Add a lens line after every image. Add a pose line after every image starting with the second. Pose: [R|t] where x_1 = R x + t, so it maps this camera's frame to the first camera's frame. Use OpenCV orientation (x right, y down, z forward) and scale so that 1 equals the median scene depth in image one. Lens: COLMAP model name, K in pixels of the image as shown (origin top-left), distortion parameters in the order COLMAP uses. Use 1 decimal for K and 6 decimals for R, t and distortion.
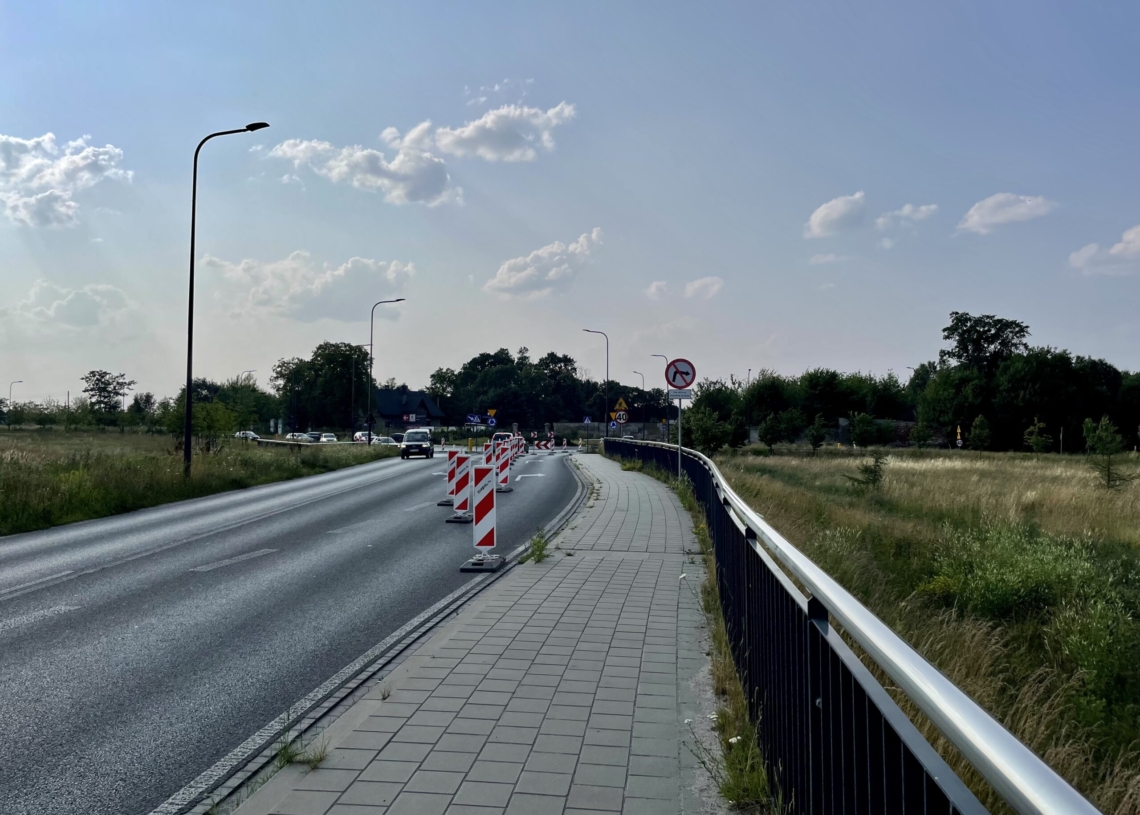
lens RADIAL K [[919.0, 0, 544.8], [0, 919.0, 406.5], [0, 0, 1]] dist [0.088980, -0.151244]
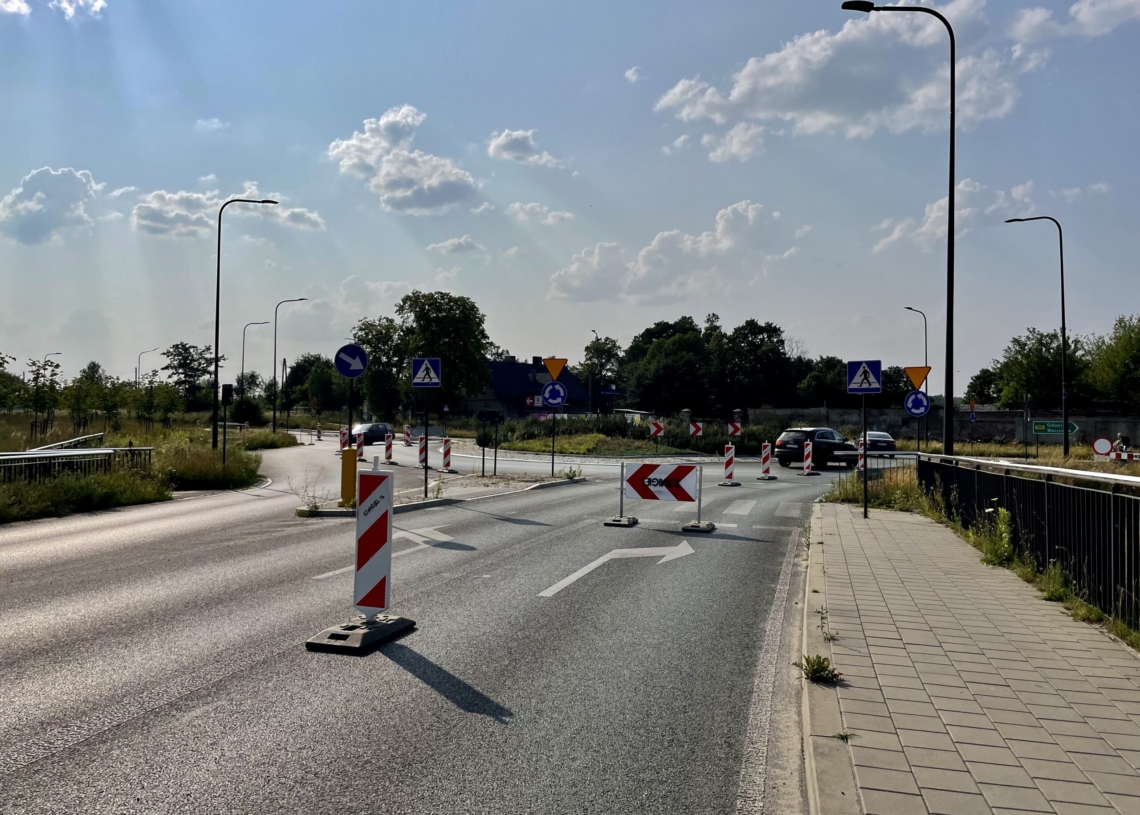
lens RADIAL K [[919.0, 0, 544.8], [0, 919.0, 406.5], [0, 0, 1]] dist [0.088980, -0.151244]
pose [[0.976855, 0.005474, -0.213831, 0.004905], [-0.003468, 0.999946, 0.009756, 0.006335], [0.213873, -0.008788, 0.976822, 0.218866]]
